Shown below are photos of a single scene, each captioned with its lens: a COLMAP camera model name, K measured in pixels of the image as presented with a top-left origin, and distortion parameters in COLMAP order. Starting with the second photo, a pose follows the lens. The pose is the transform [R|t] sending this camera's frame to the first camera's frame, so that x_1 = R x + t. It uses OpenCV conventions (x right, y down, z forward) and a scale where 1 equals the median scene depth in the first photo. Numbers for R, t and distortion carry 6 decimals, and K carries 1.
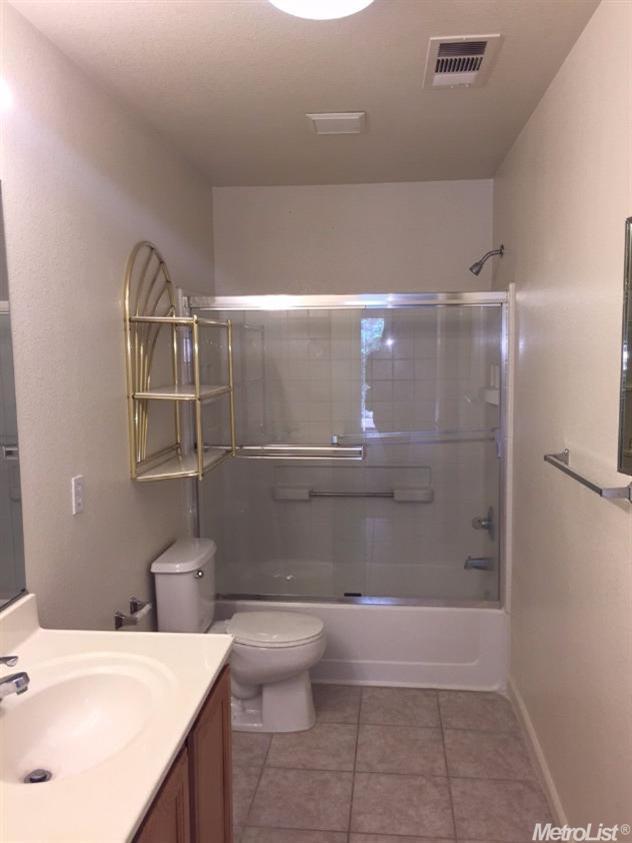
lens RADIAL K [[726.8, 0, 315.6], [0, 726.8, 421.9], [0, 0, 1]] dist [0.054932, -0.076196]
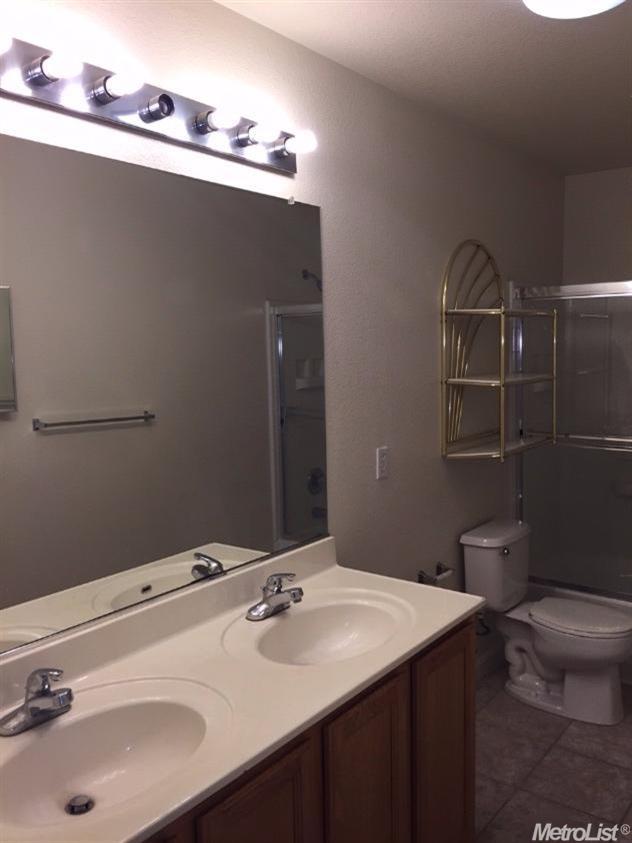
lens RADIAL K [[726.8, 0, 311.9], [0, 726.8, 420.9], [0, 0, 1]] dist [0.054932, -0.076196]
pose [[0.849201, 0.046298, -0.526037, 0.157681], [-0.041130, 0.998922, 0.021520, 0.008622], [0.526466, 0.003361, 0.850189, -0.051051]]
